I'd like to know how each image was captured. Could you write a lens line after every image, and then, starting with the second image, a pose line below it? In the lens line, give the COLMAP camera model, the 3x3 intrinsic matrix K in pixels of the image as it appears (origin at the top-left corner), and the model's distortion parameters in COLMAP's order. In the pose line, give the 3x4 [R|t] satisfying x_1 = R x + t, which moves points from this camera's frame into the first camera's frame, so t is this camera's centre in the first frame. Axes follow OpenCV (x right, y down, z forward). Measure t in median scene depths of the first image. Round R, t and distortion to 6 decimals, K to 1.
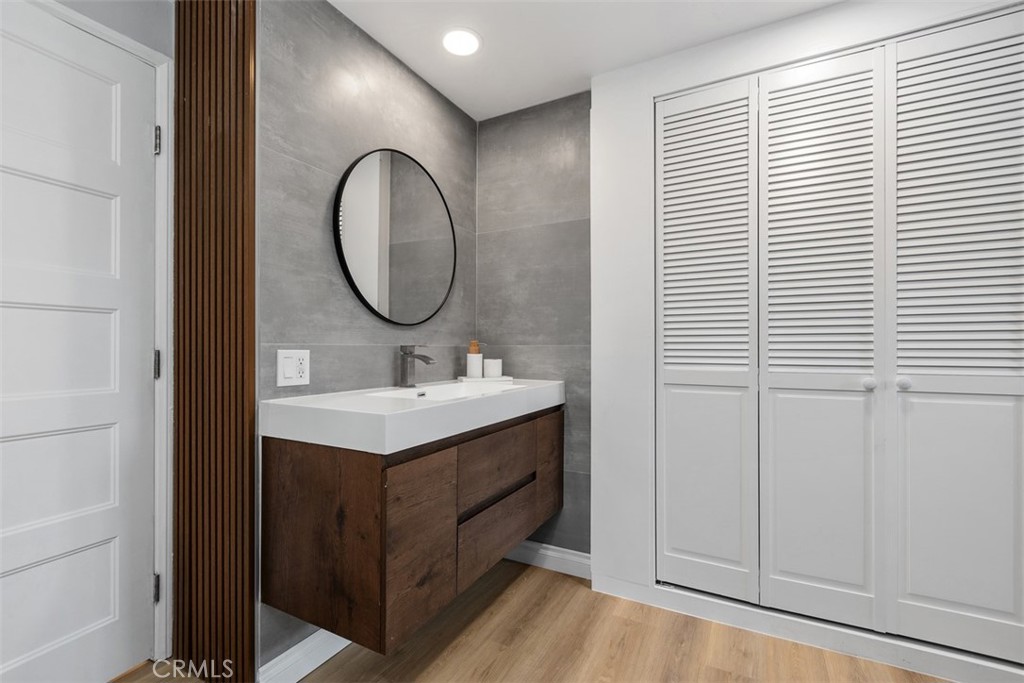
lens RADIAL K [[471.2, 0, 510.9], [0, 471.2, 343.7], [0, 0, 1]] dist [0.000369, 0.000069]
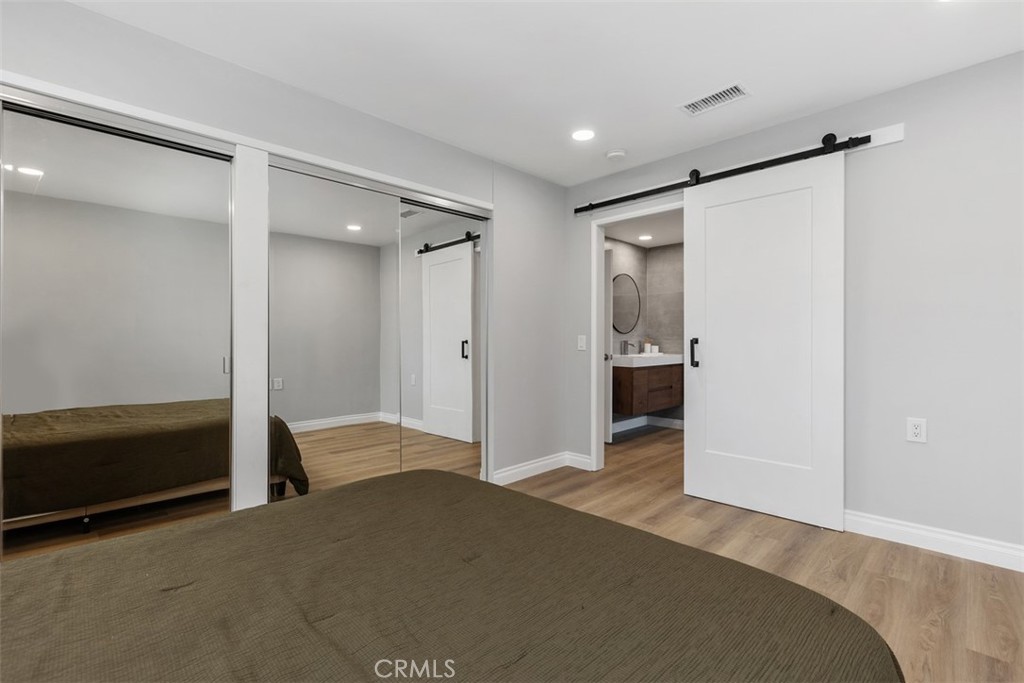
lens RADIAL K [[471.2, 0, 519.3], [0, 471.2, 339.7], [0, 0, 1]] dist [0.000369, 0.000069]
pose [[0.963852, 0.002347, -0.266428, -0.066283], [-0.000881, 0.999984, 0.005620, -0.013246], [0.266437, -0.005182, 0.963838, -1.662489]]
